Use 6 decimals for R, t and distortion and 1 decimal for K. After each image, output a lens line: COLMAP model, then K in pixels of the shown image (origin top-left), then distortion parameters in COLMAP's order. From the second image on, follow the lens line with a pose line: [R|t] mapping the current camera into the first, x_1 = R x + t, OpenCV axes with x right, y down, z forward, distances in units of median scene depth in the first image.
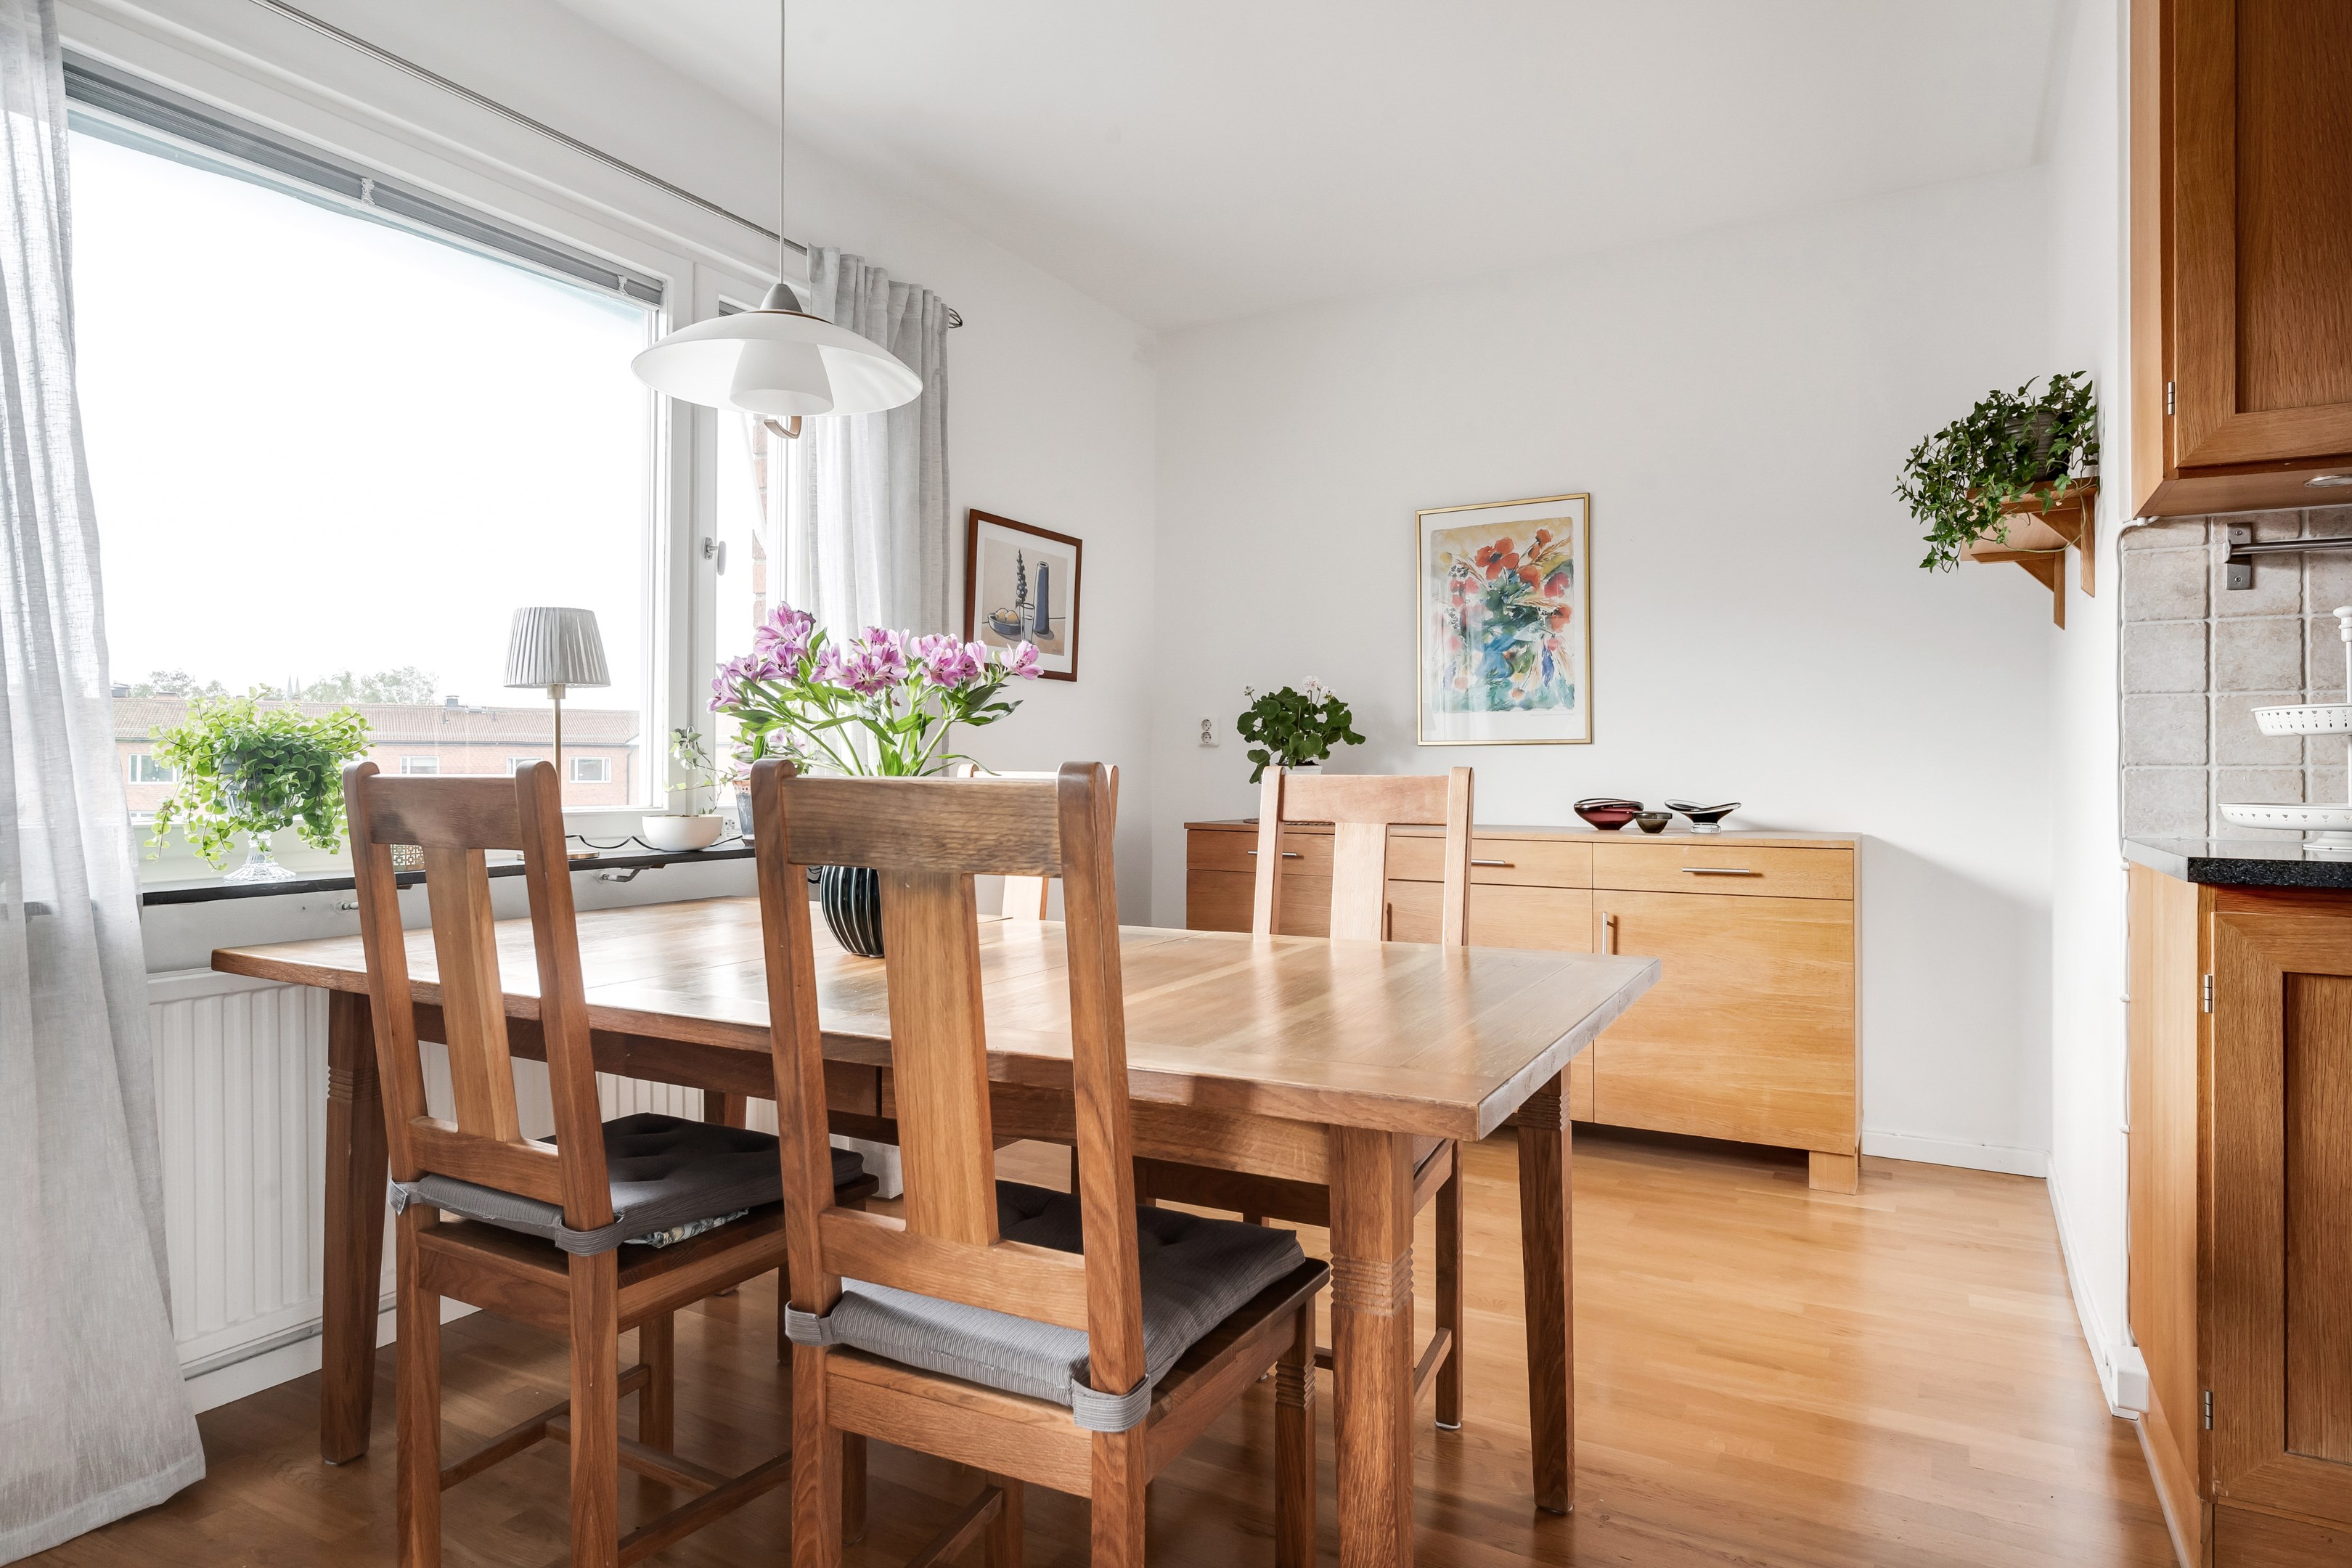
lens RADIAL K [[1330.7, 0, 1176.0], [0, 1330.7, 784.0], [0, 0, 1]] dist [0.000722, -0.001008]
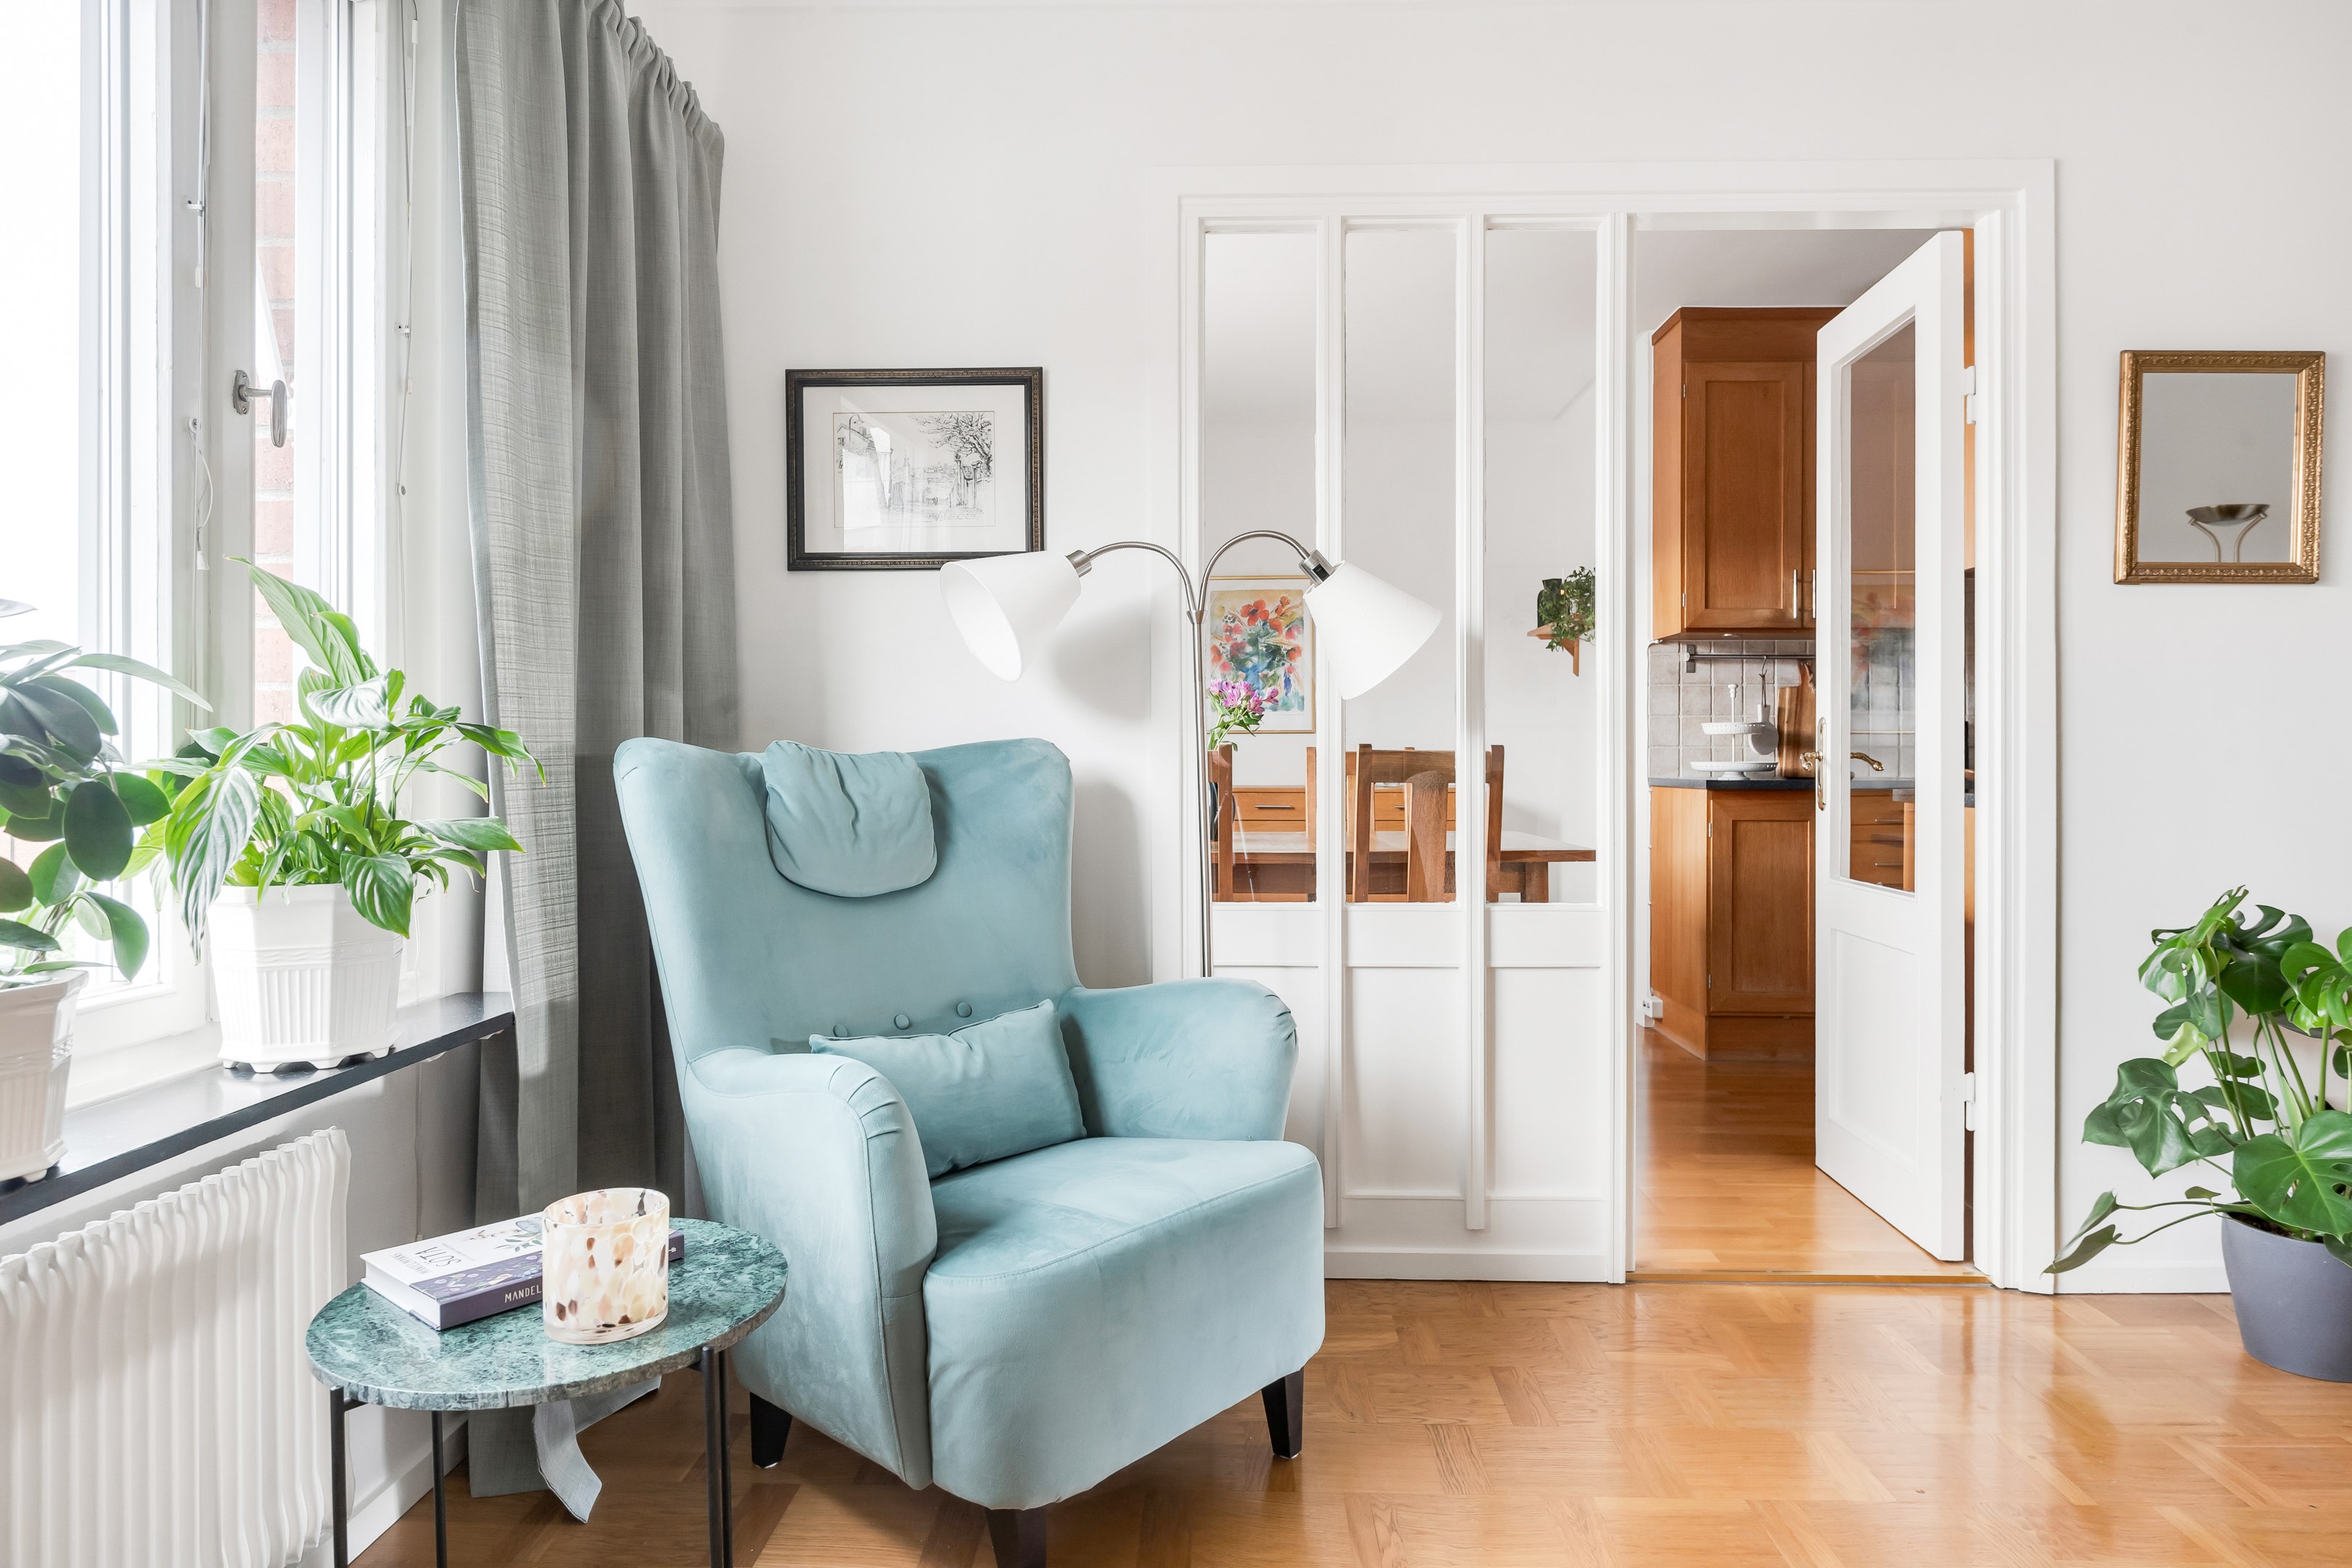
lens RADIAL K [[1330.7, 0, 1176.0], [0, 1330.7, 784.0], [0, 0, 1]] dist [0.000722, -0.001008]
pose [[0.904315, -0.007391, 0.426802, -0.817195], [0.001700, 0.999904, 0.013715, 0.014483], [-0.426862, -0.011677, 0.904241, -0.592047]]
